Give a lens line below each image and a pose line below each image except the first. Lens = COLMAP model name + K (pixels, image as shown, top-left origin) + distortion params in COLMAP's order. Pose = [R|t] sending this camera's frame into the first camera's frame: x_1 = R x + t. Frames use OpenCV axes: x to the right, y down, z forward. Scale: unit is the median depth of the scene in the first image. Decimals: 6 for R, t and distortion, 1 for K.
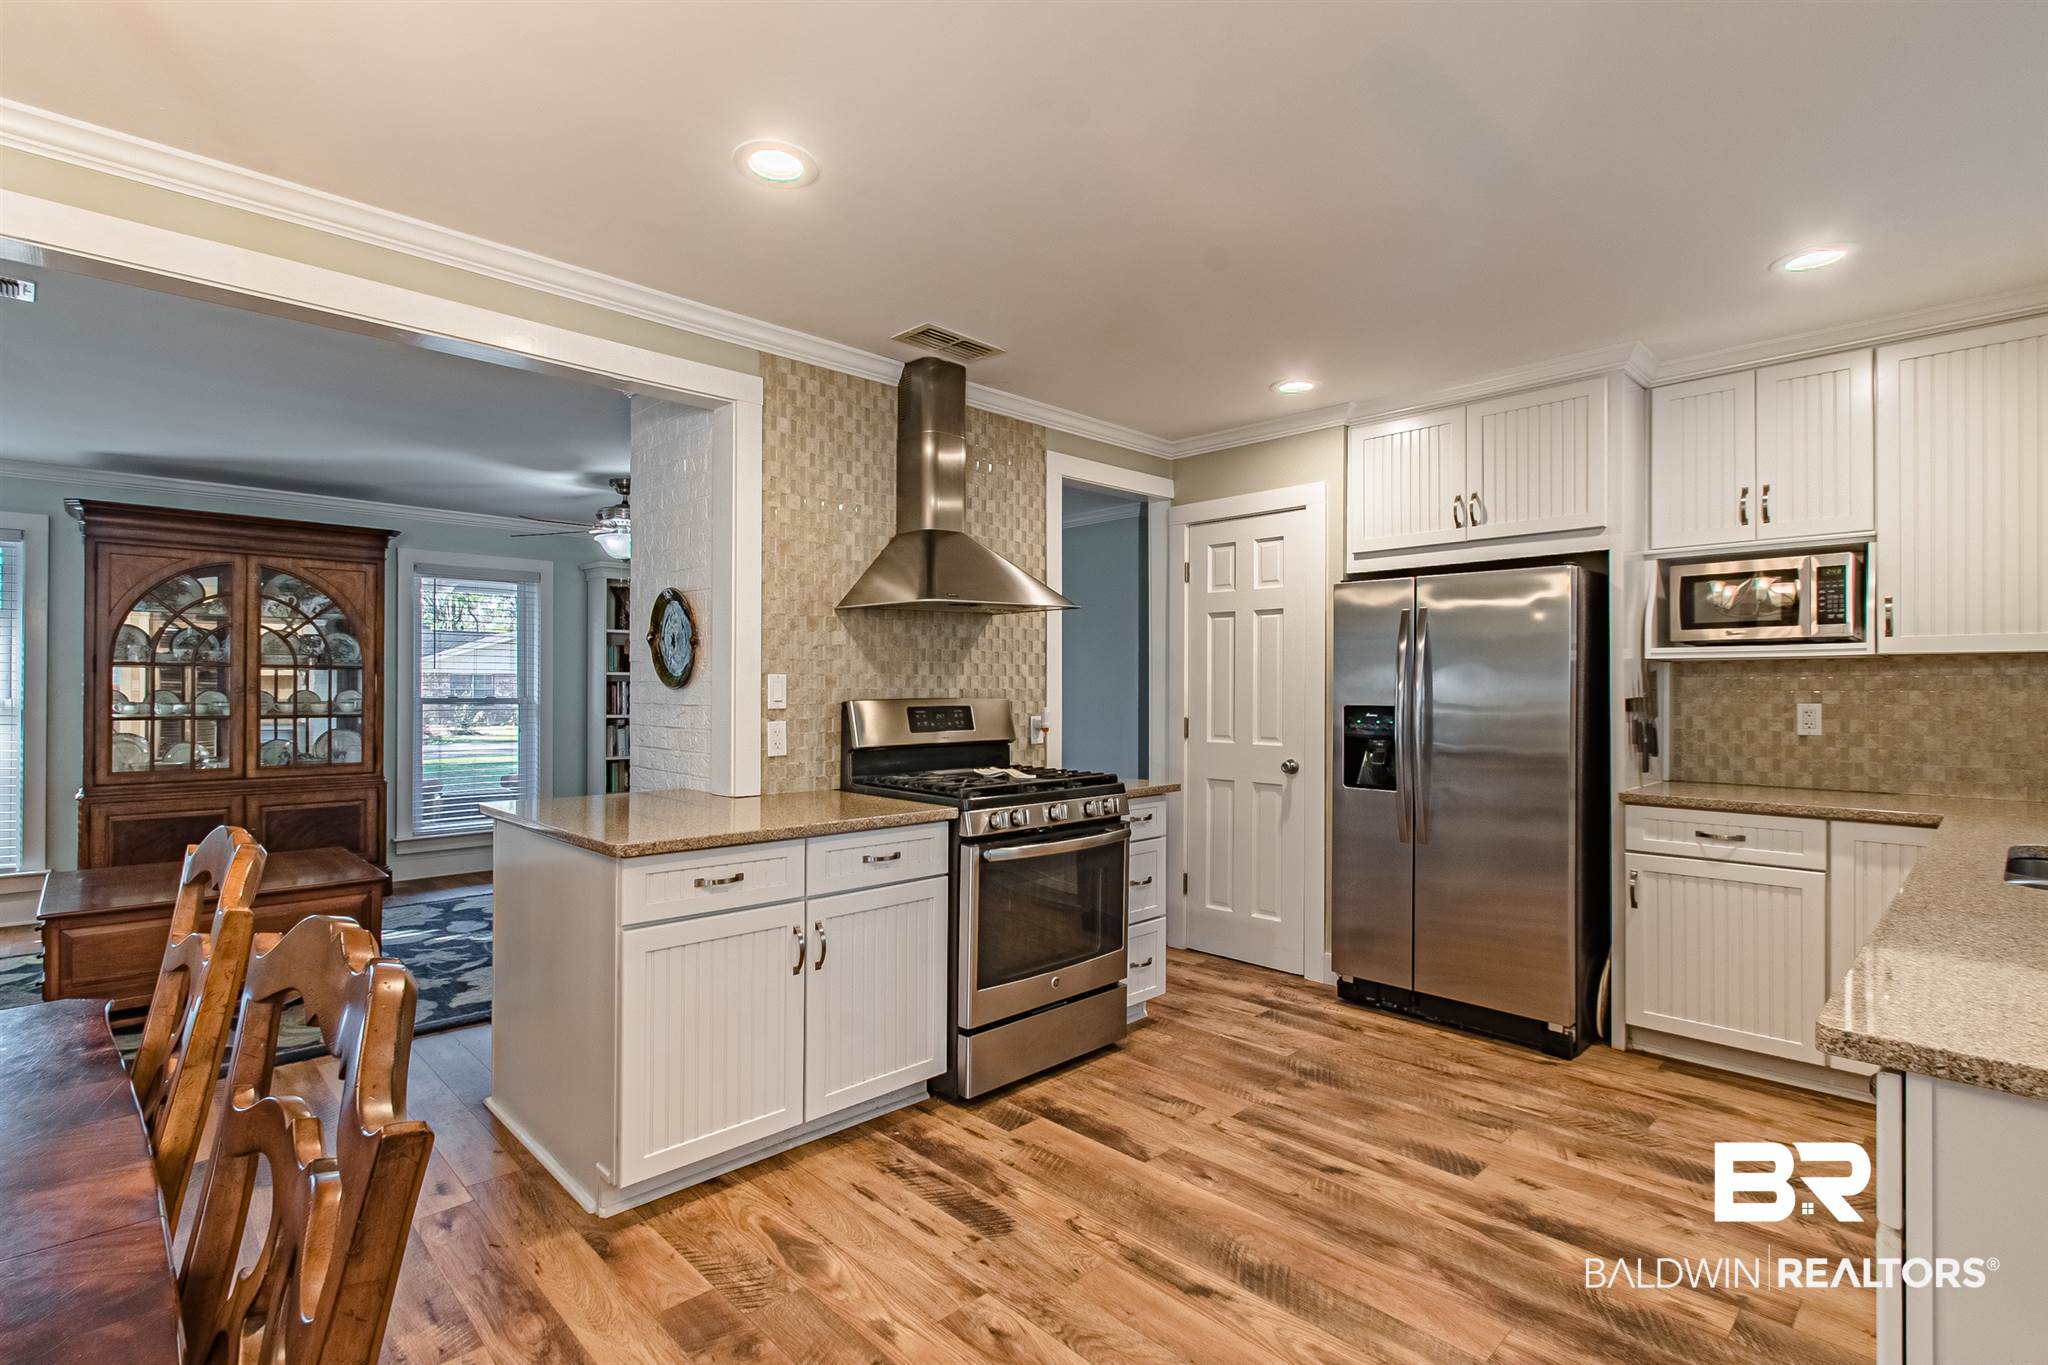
lens RADIAL K [[940.1, 0, 1012.7], [0, 940.1, 684.1], [0, 0, 1]] dist [-0.004459, -0.001719]
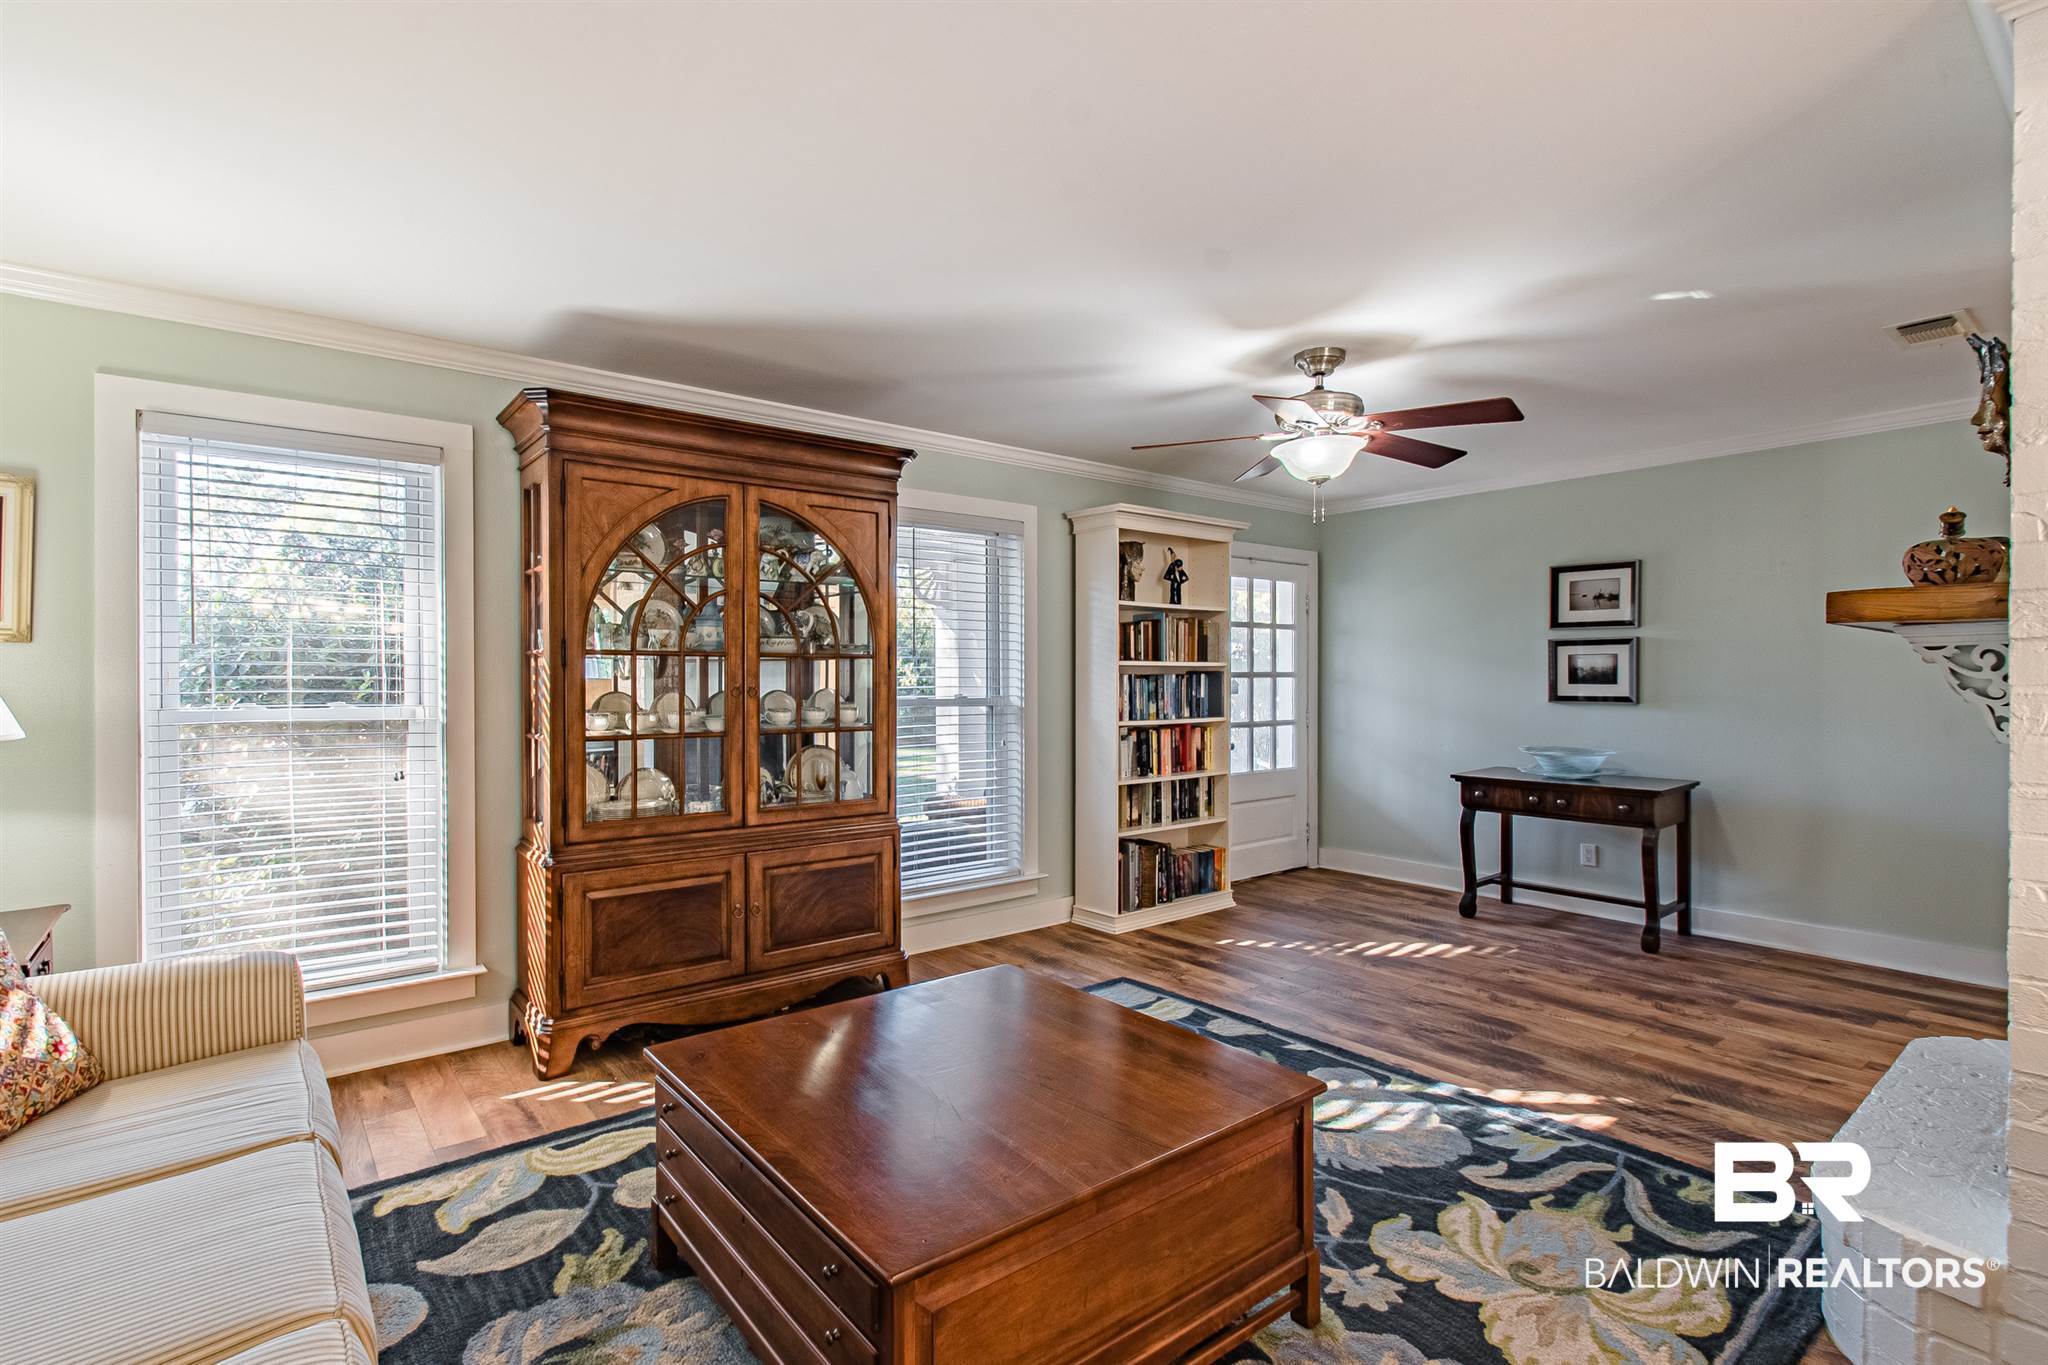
lens RADIAL K [[940.1, 0, 1006.4], [0, 940.1, 685.2], [0, 0, 1]] dist [-0.004459, -0.001719]
pose [[0.994675, -0.002535, -0.103031, -0.602068], [0.004066, 0.999884, 0.014647, -0.007481], [0.102982, -0.014988, 0.994570, 0.387500]]
